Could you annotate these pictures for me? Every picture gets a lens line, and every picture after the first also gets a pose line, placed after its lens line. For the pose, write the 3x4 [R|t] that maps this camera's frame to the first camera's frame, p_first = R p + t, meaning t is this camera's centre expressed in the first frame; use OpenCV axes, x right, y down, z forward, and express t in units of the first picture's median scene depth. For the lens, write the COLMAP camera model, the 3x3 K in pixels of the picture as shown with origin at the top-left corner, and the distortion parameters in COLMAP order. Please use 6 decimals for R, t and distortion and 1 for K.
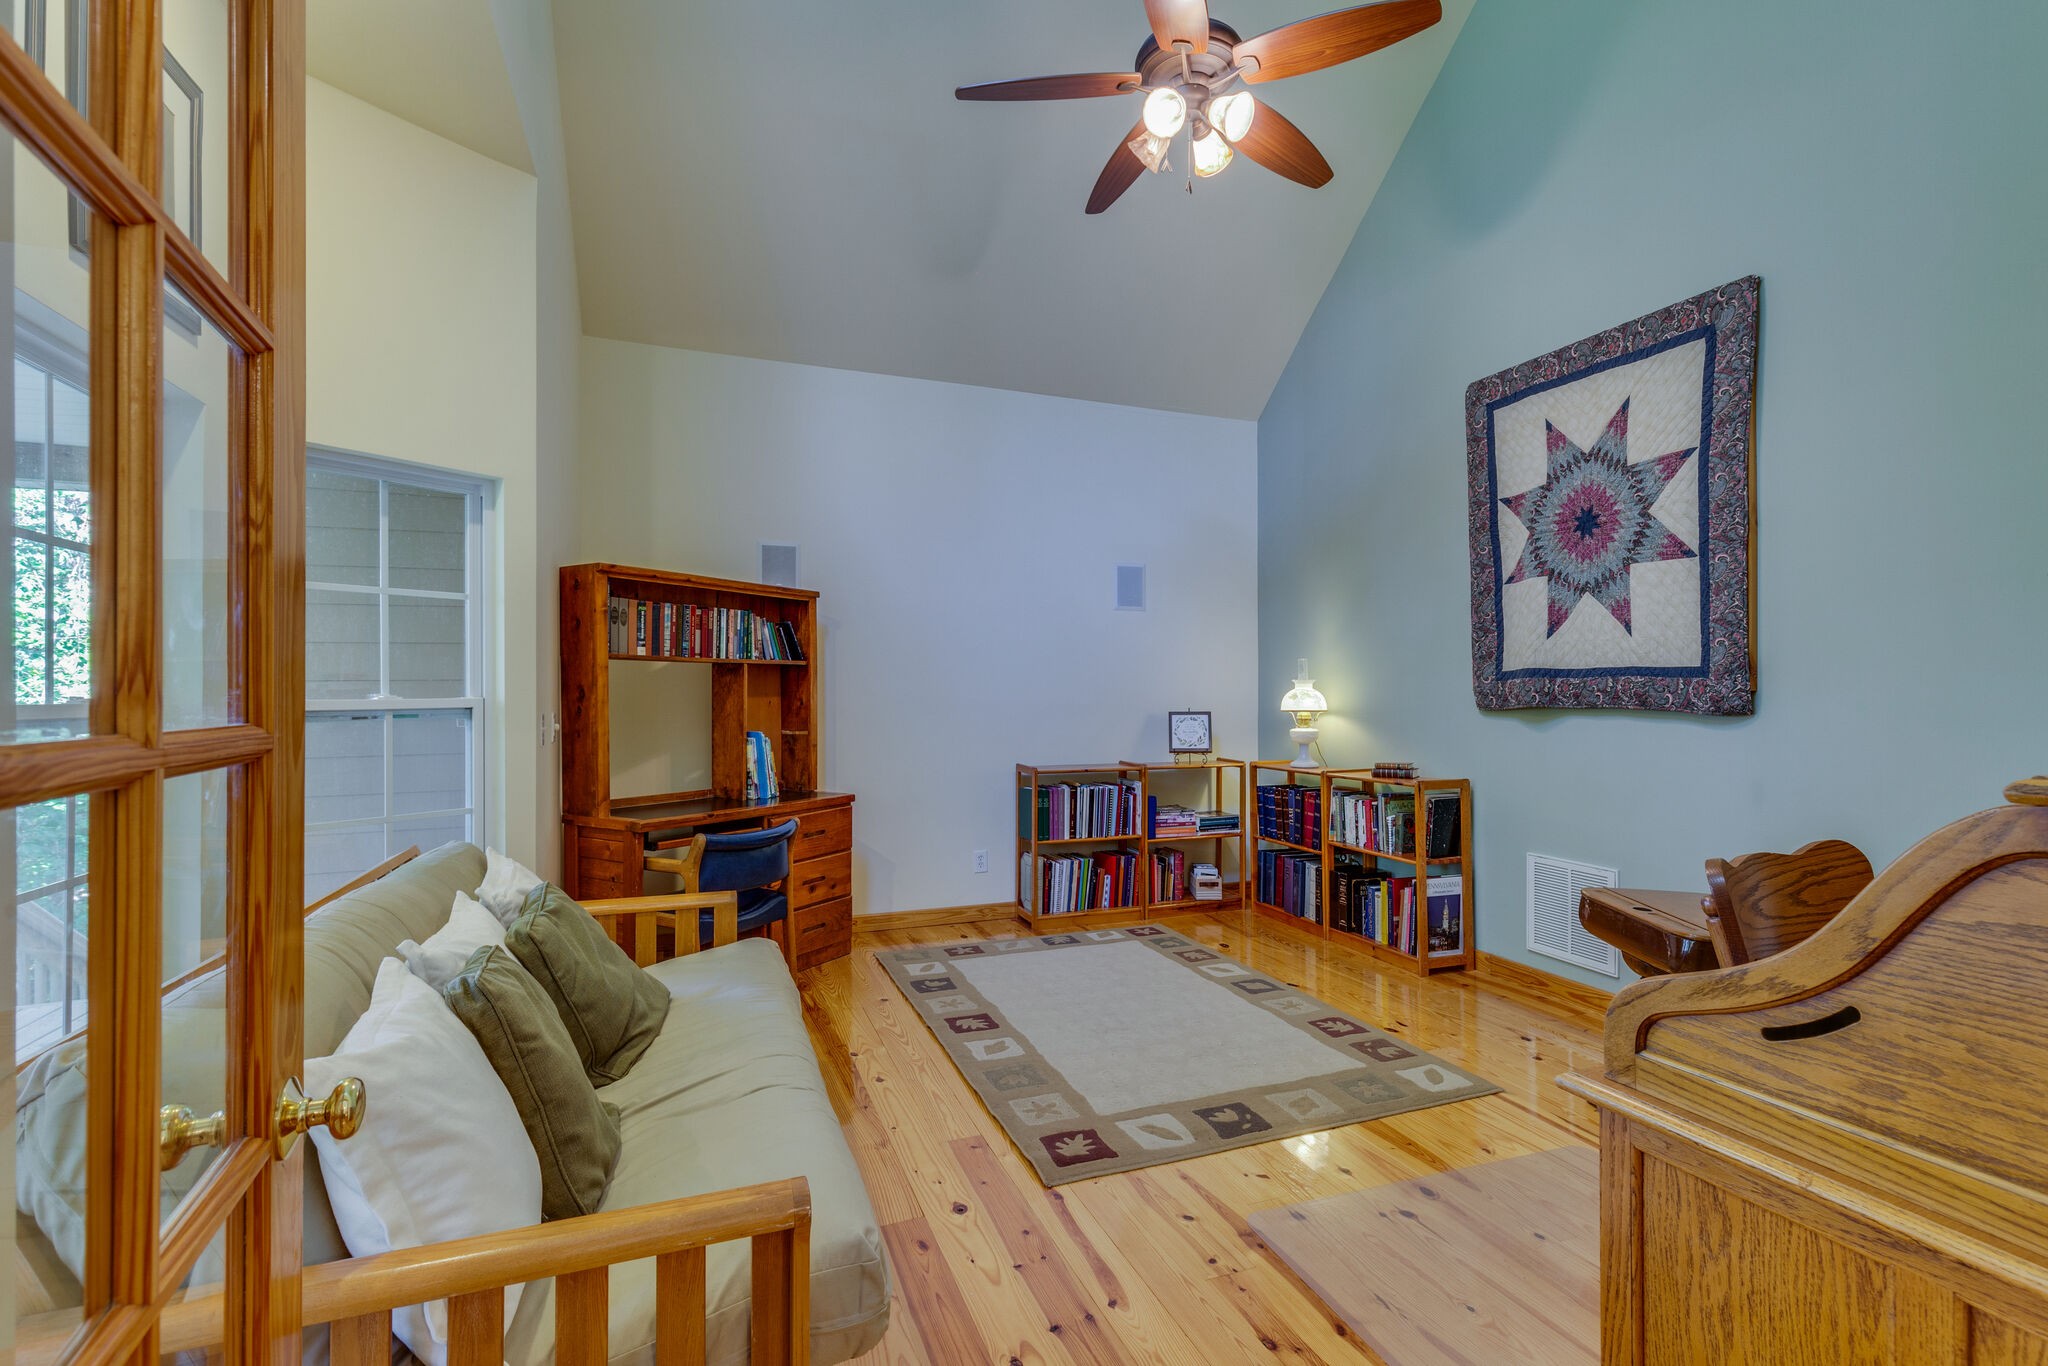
lens RADIAL K [[941.1, 0, 1027.6], [0, 941.1, 683.0], [0, 0, 1]] dist [0.028114, 0.000218]
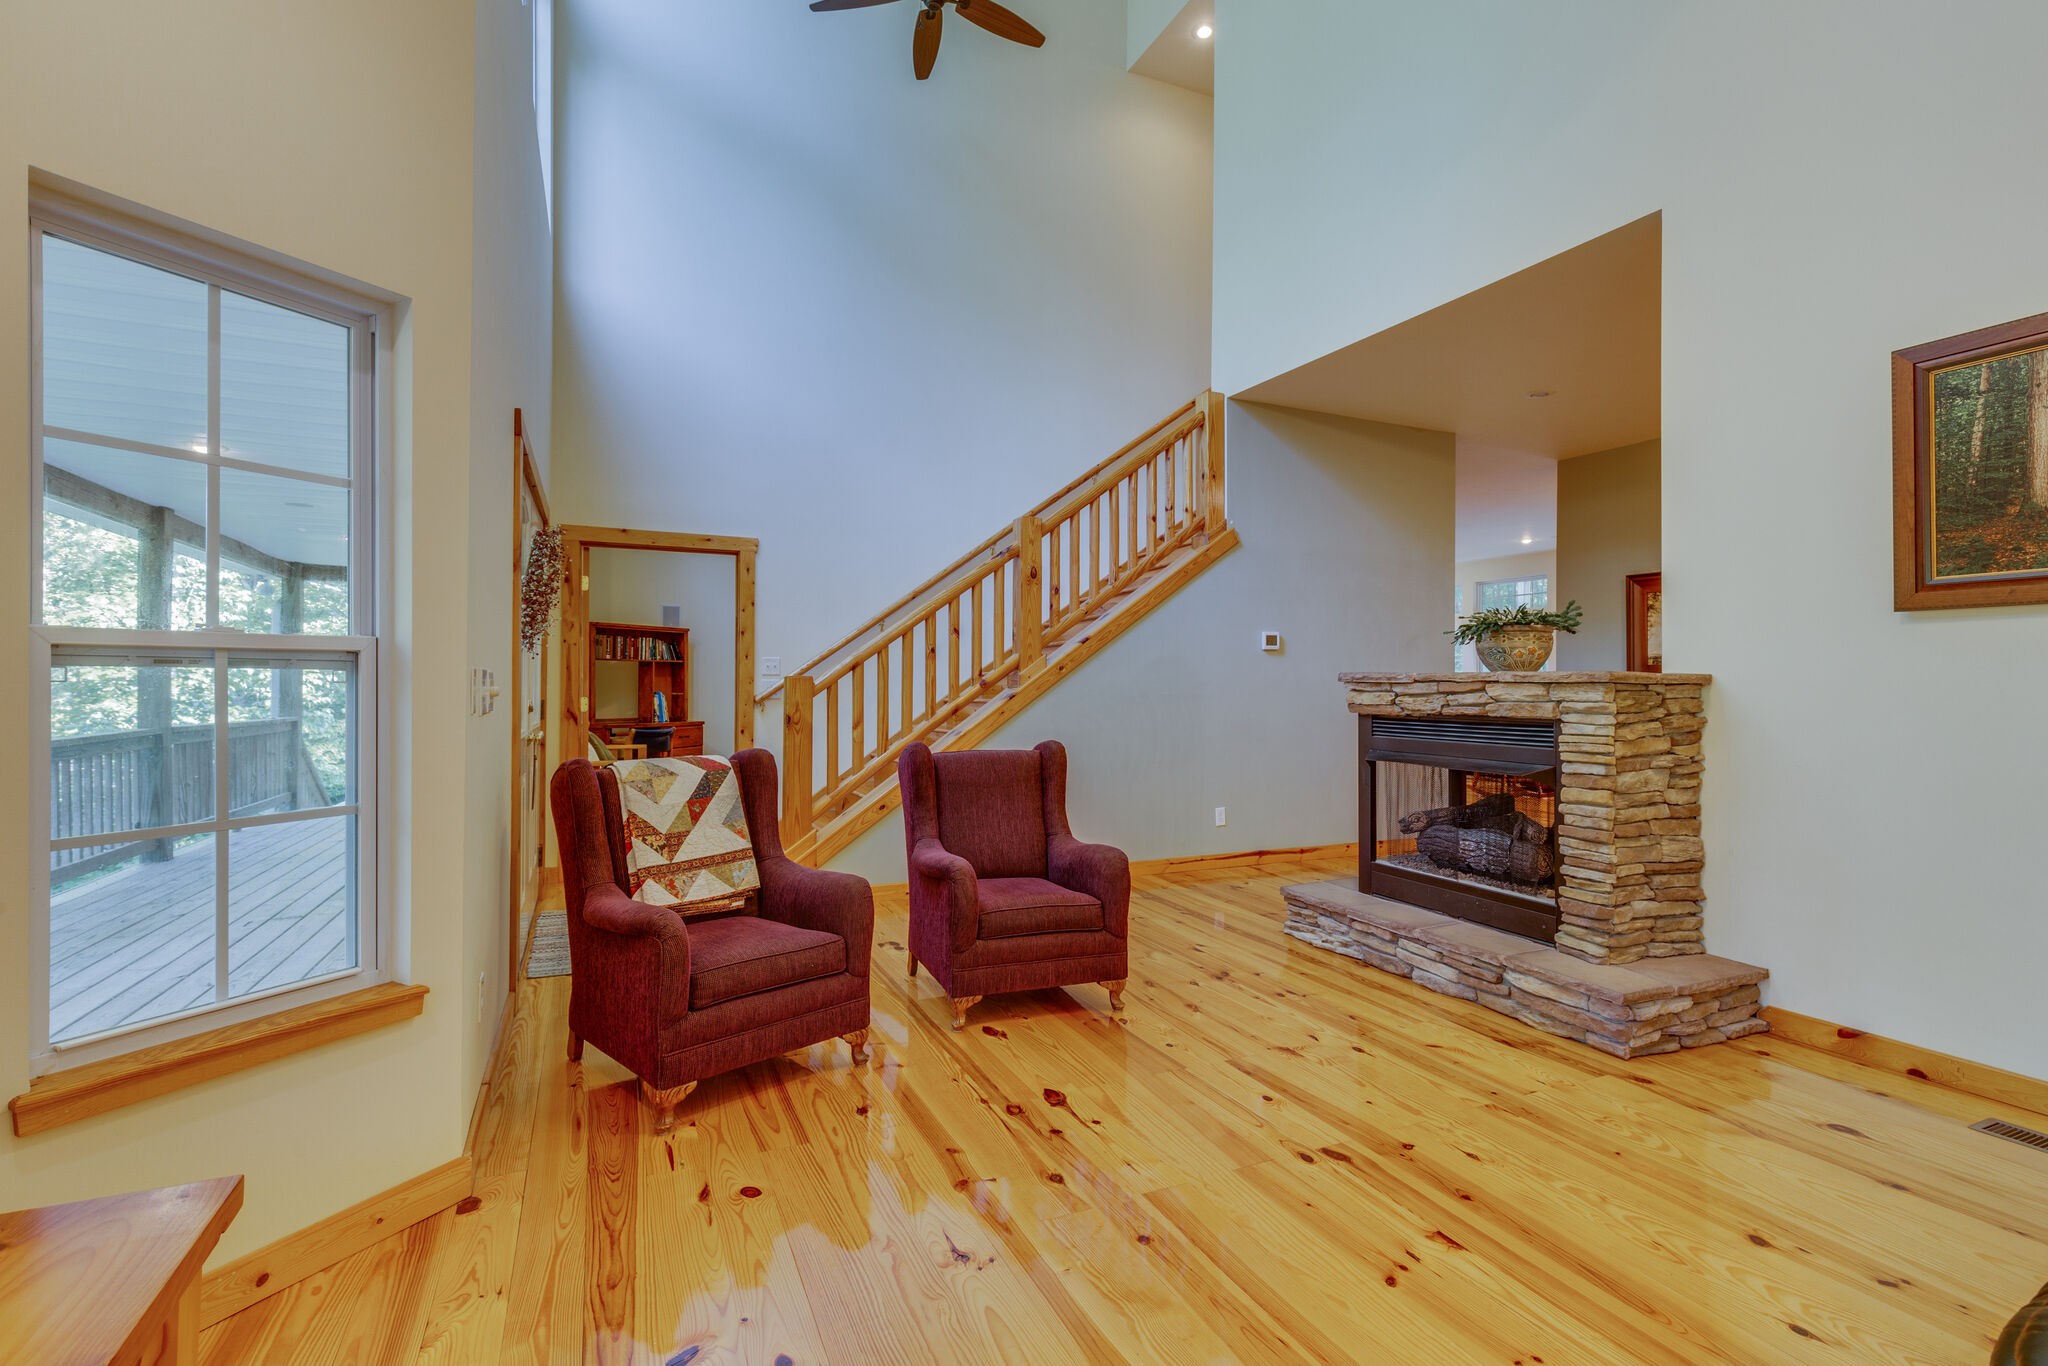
lens RADIAL K [[941.1, 0, 1019.4], [0, 941.1, 678.0], [0, 0, 1]] dist [0.028114, 0.000218]
pose [[0.998676, 0.000795, 0.051434, 0.457042], [-0.000451, 0.999978, -0.006692, 0.032653], [-0.051438, 0.006660, 0.998654, -1.299817]]
